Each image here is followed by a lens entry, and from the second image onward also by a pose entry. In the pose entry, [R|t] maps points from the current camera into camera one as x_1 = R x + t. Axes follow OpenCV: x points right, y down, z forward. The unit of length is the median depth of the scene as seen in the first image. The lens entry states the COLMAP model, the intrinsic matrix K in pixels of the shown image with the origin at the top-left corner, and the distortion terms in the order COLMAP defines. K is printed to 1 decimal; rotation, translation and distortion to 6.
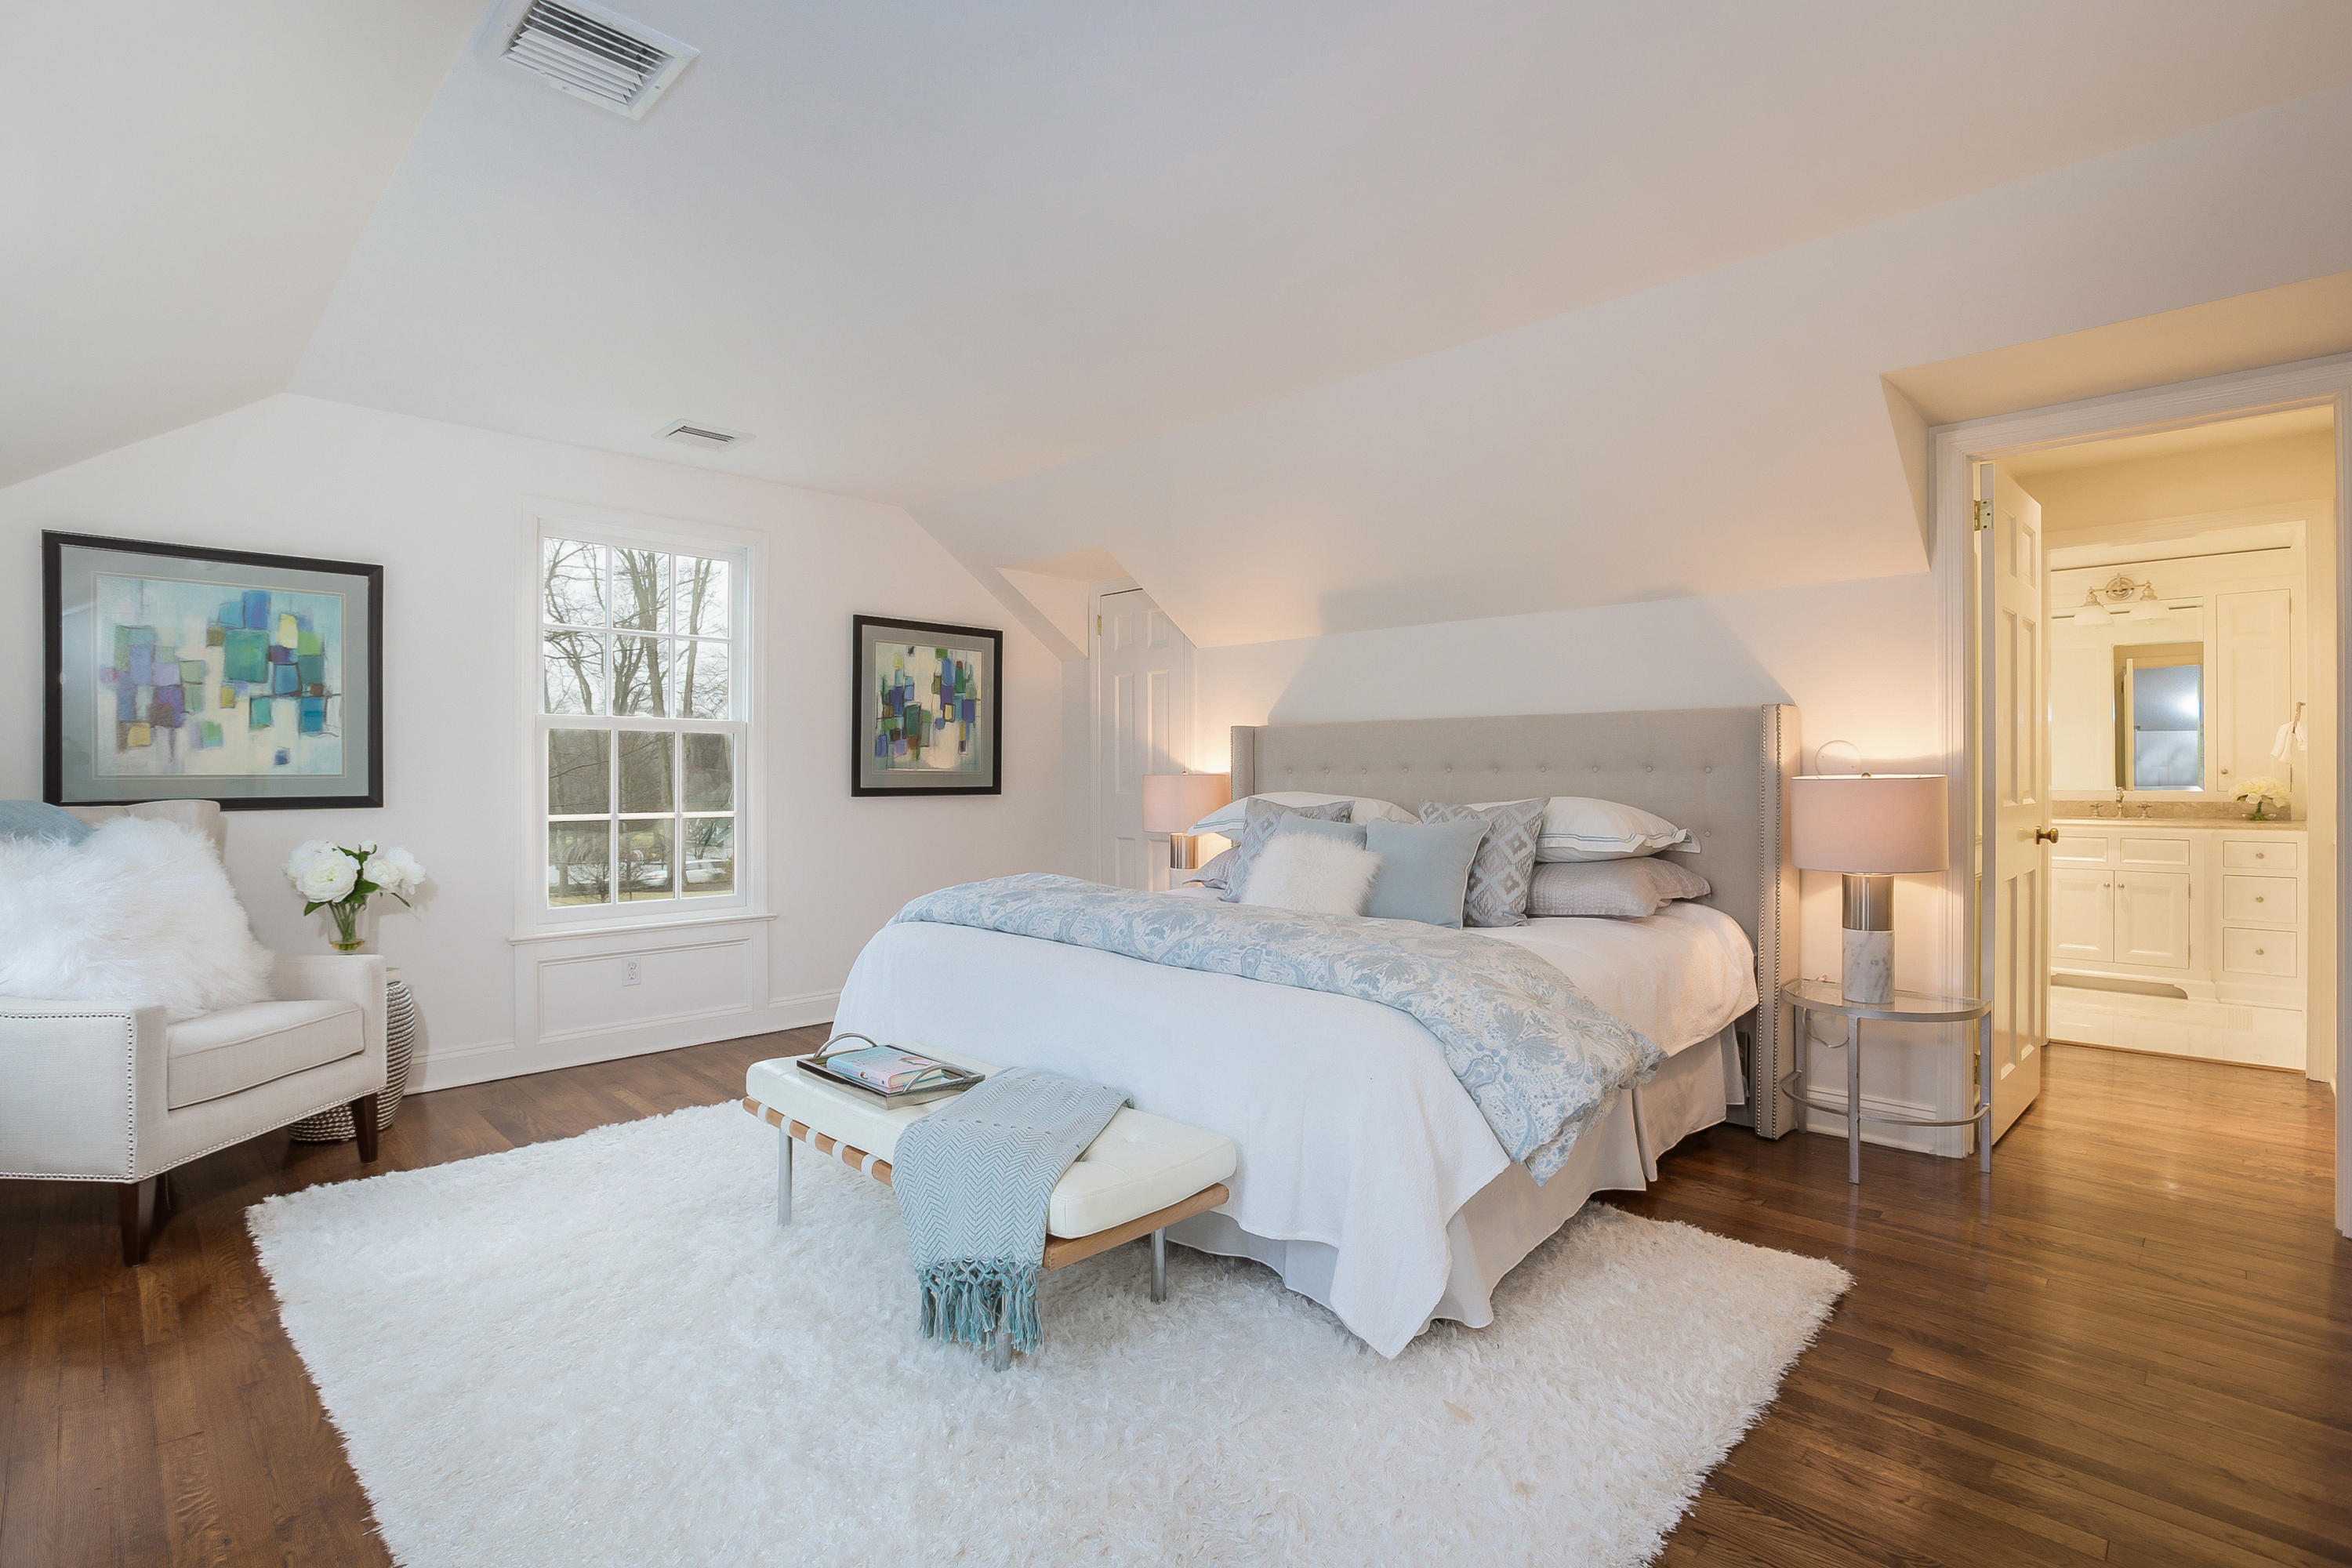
lens RADIAL K [[1065.3, 0, 1165.9], [0, 1065.3, 788.8], [0, 0, 1]] dist [-0.034175, 0.002889]
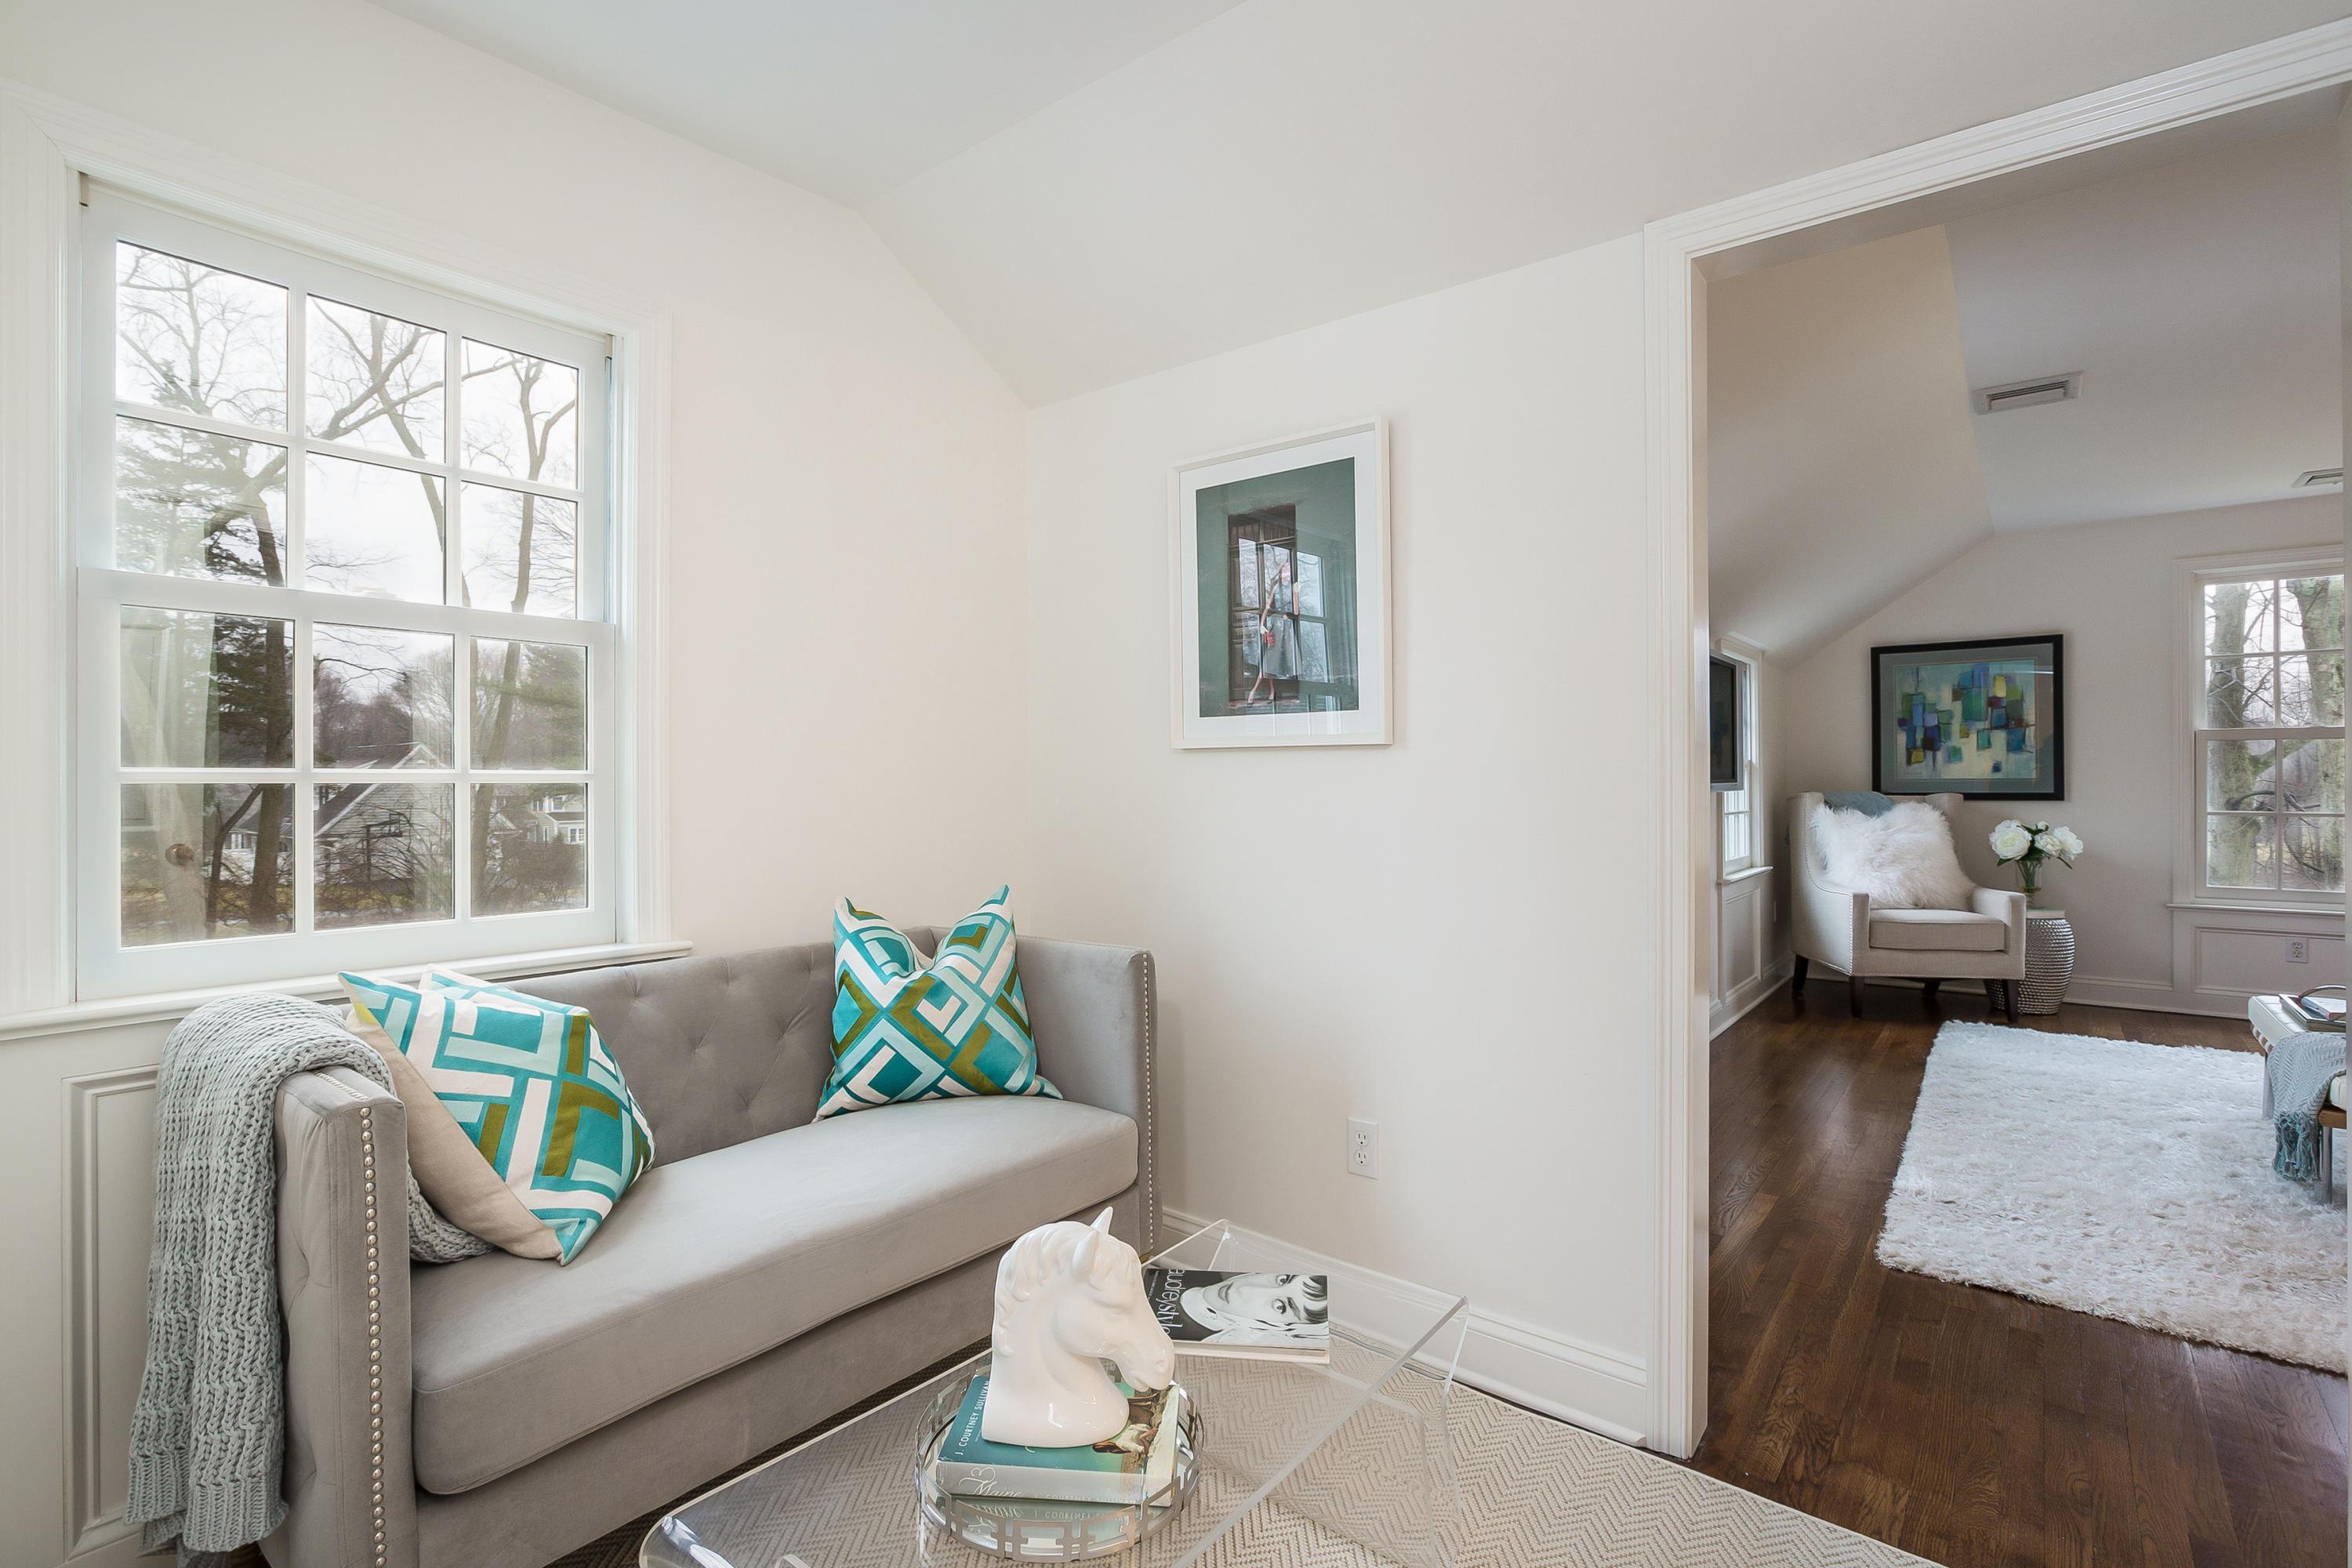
lens RADIAL K [[1065.3, 0, 1169.0], [0, 1065.3, 784.0], [0, 0, 1]] dist [-0.034175, 0.002889]
pose [[0.070049, 0.001181, -0.997543, 0.646364], [-0.004851, 0.999988, 0.000843, -0.000472], [0.997532, 0.004780, 0.070054, -0.362298]]
